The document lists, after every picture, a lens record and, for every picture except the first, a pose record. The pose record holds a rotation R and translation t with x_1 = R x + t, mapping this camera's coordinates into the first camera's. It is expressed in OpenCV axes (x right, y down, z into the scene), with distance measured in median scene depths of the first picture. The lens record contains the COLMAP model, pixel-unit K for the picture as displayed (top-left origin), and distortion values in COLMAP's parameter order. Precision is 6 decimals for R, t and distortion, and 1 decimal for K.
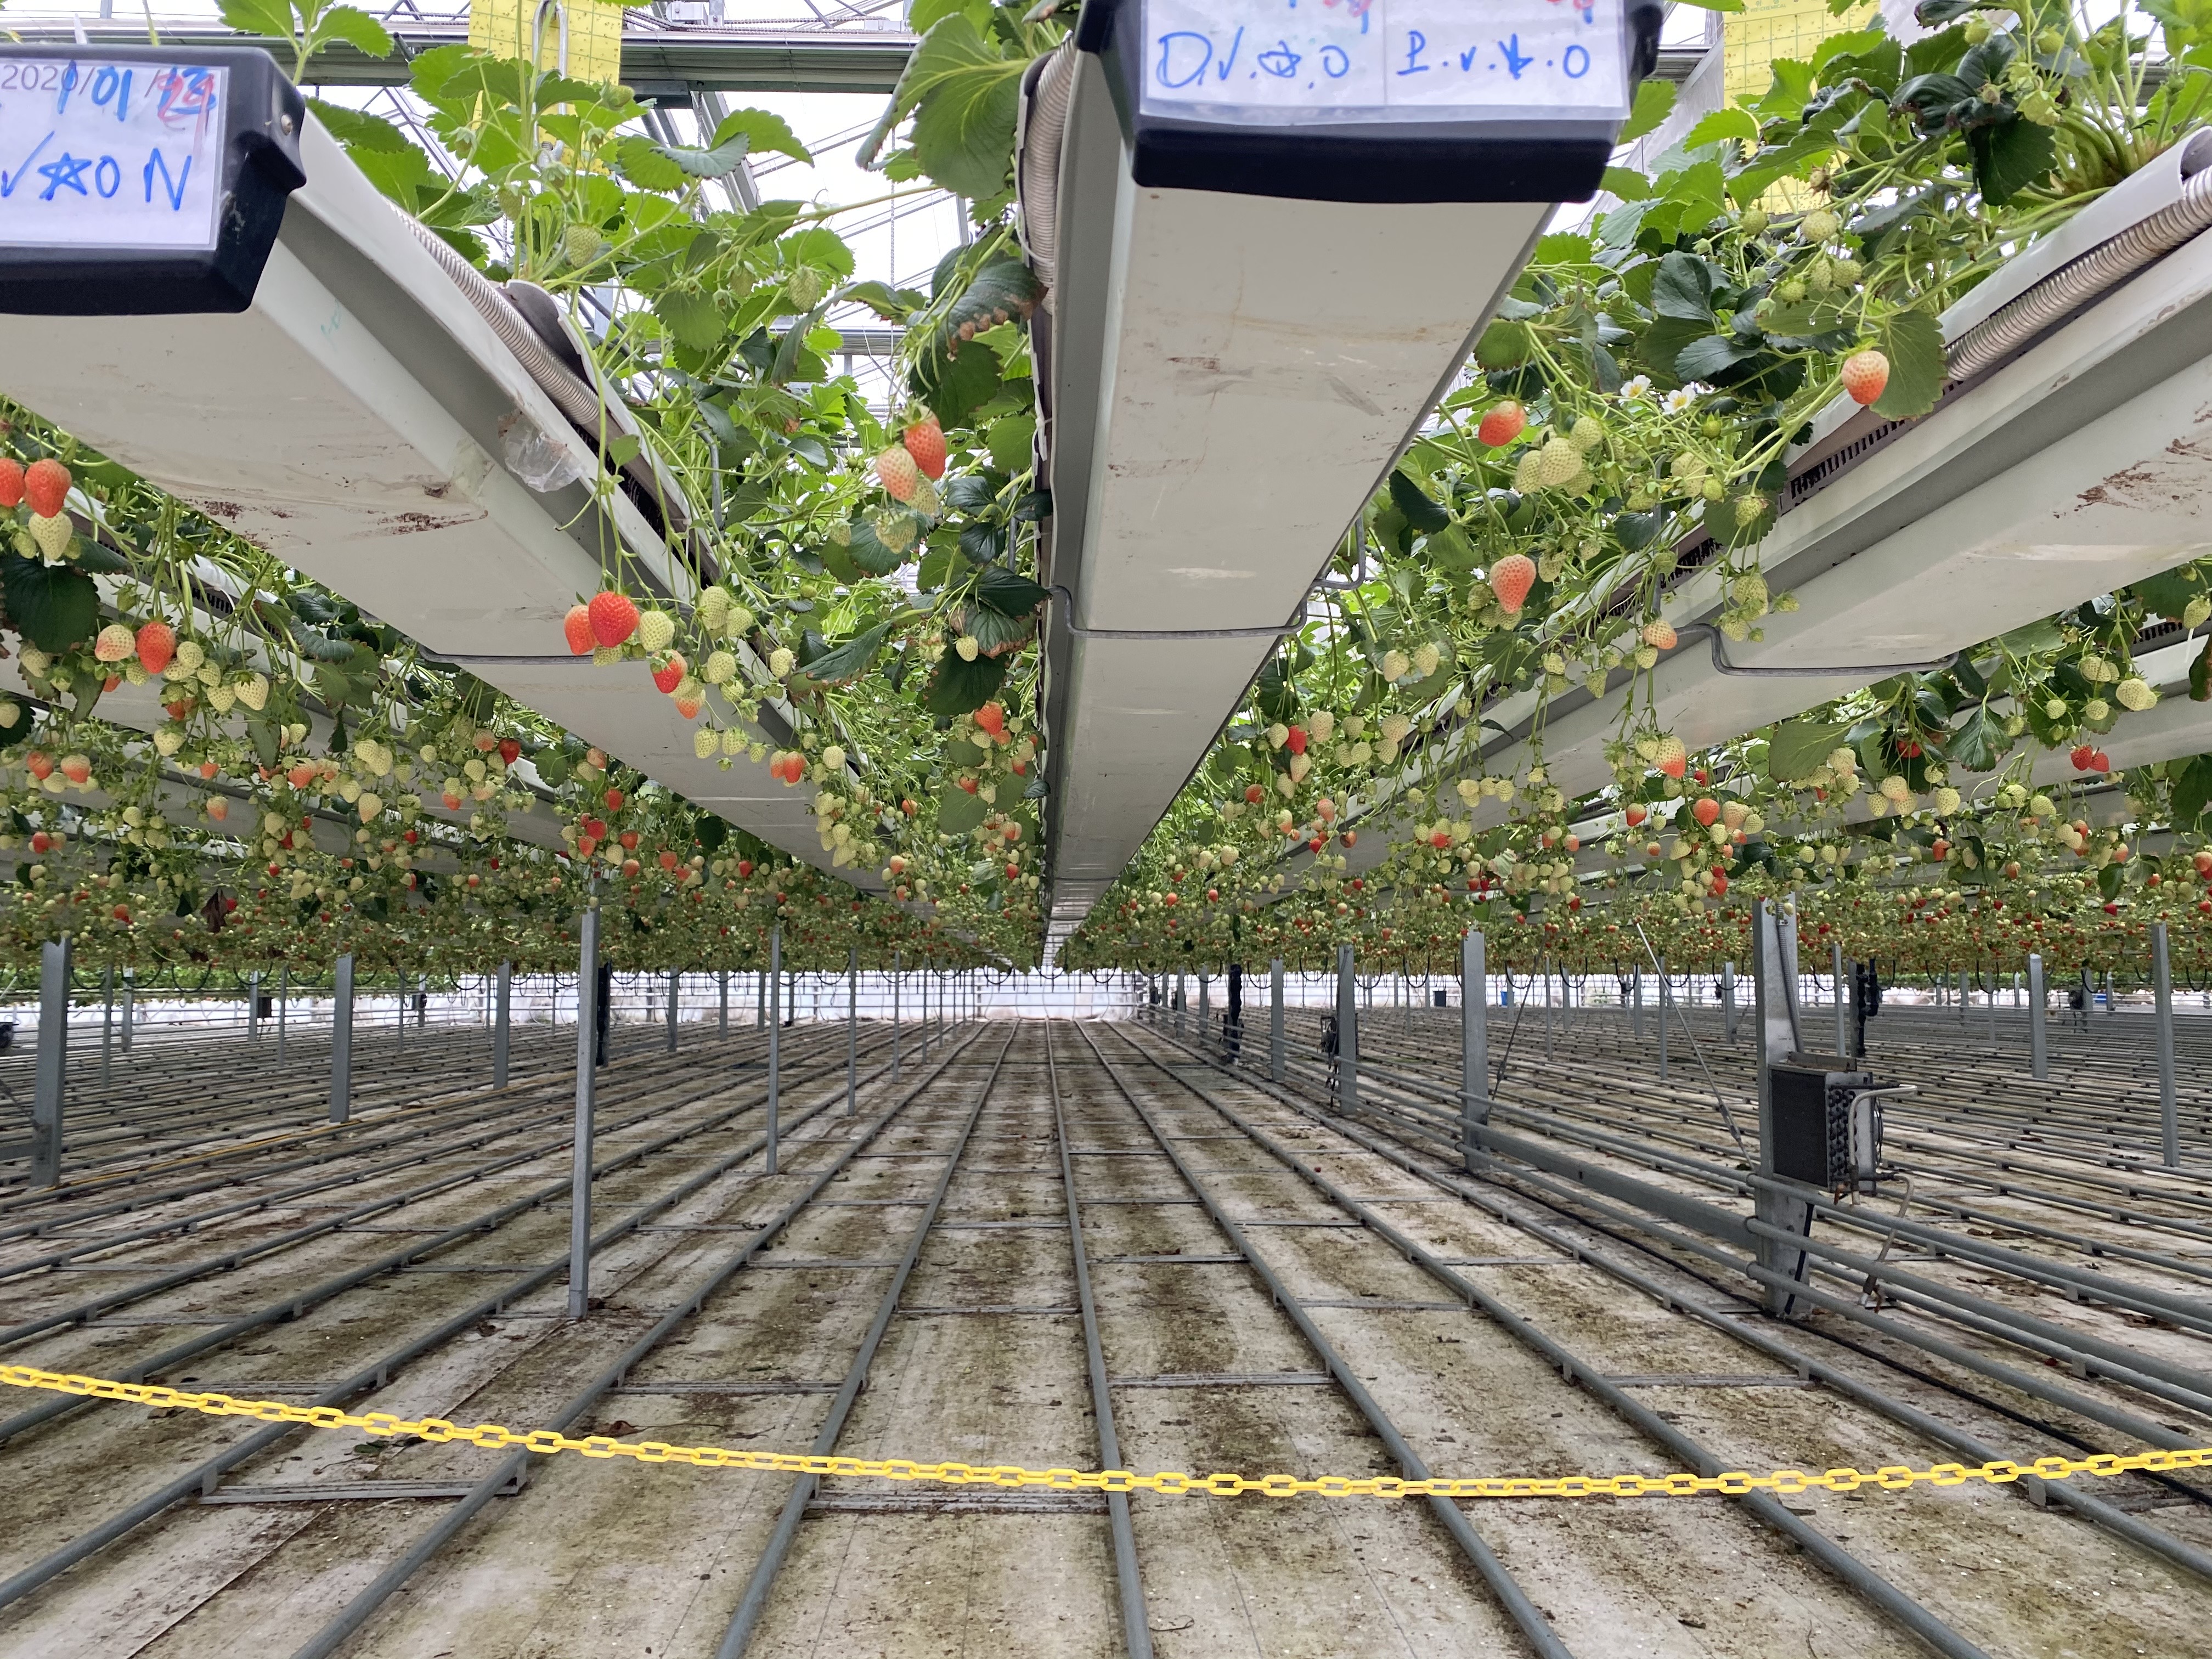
lens RADIAL K [[1676.9, 0, 1097.0], [0, 1676.9, 823.4], [0, 0, 1]] dist [-0.003248, 0.010301]
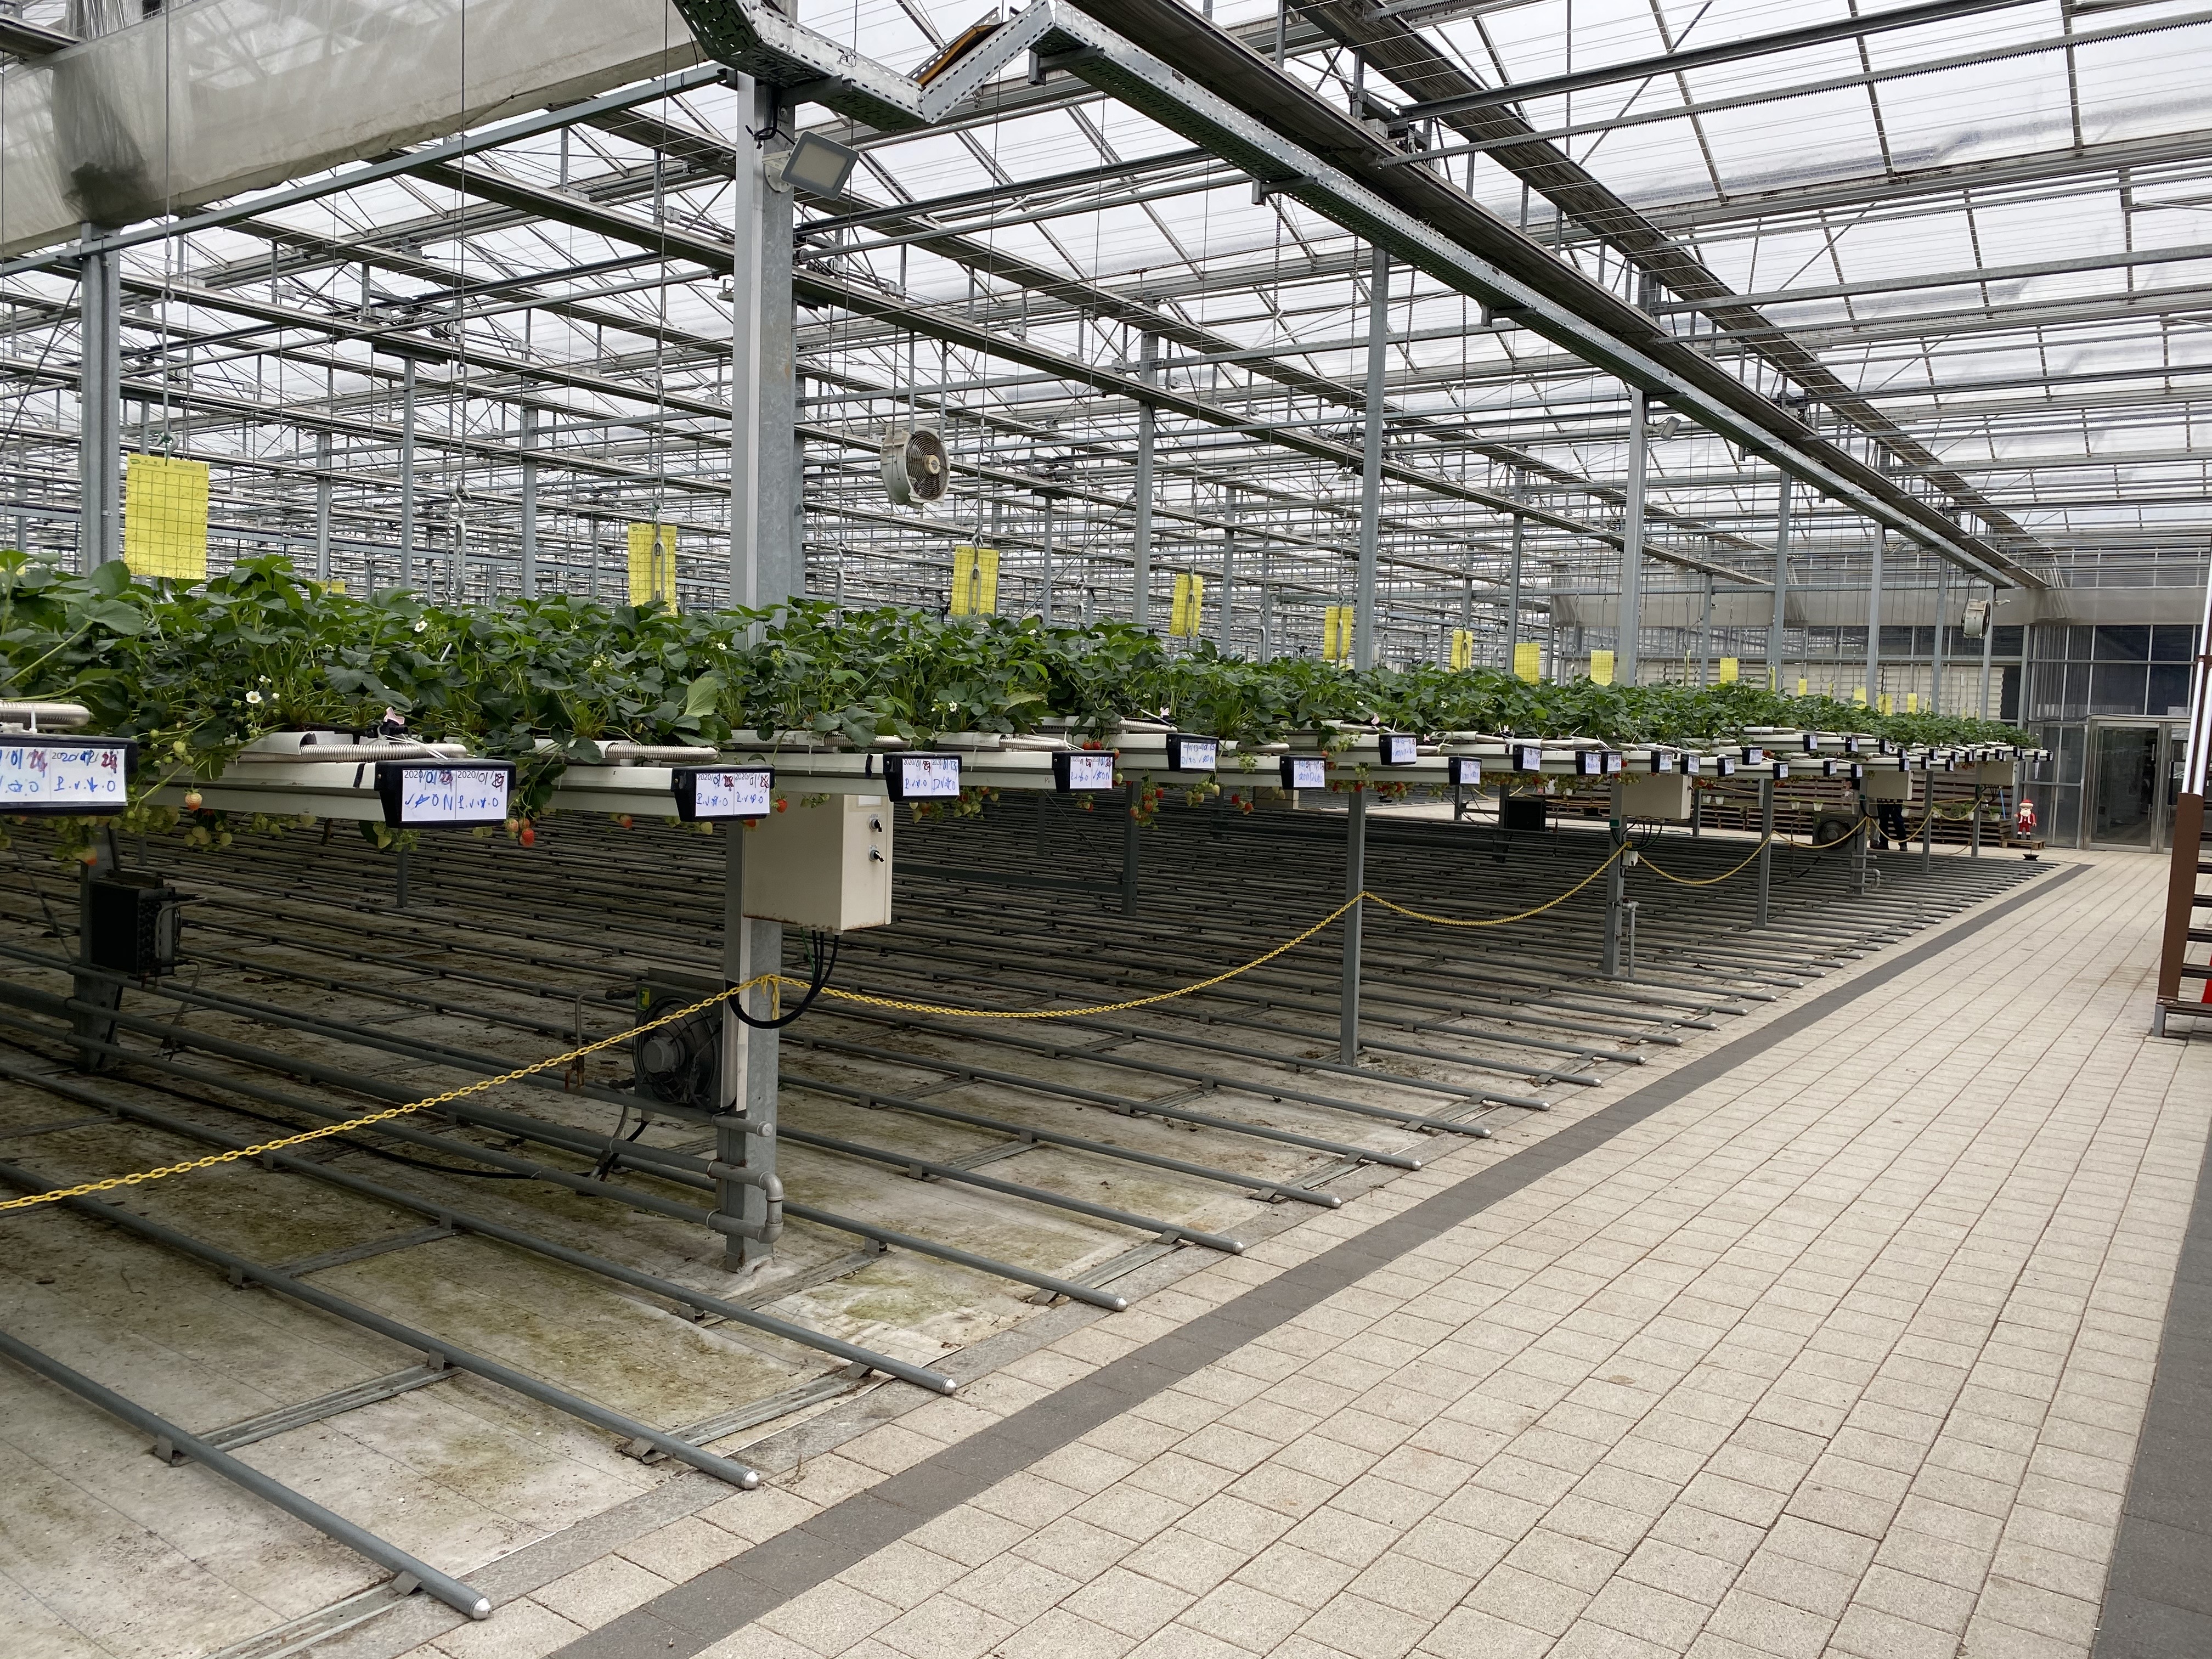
lens RADIAL K [[1676.9, 0, 1102.0], [0, 1676.9, 817.0], [0, 0, 1]] dist [-0.003248, 0.010301]
pose [[0.592060, -0.026550, 0.805457, -0.191051], [-0.110849, 0.987275, 0.114024, -0.150532], [-0.798234, -0.156793, 0.581582, -0.391745]]
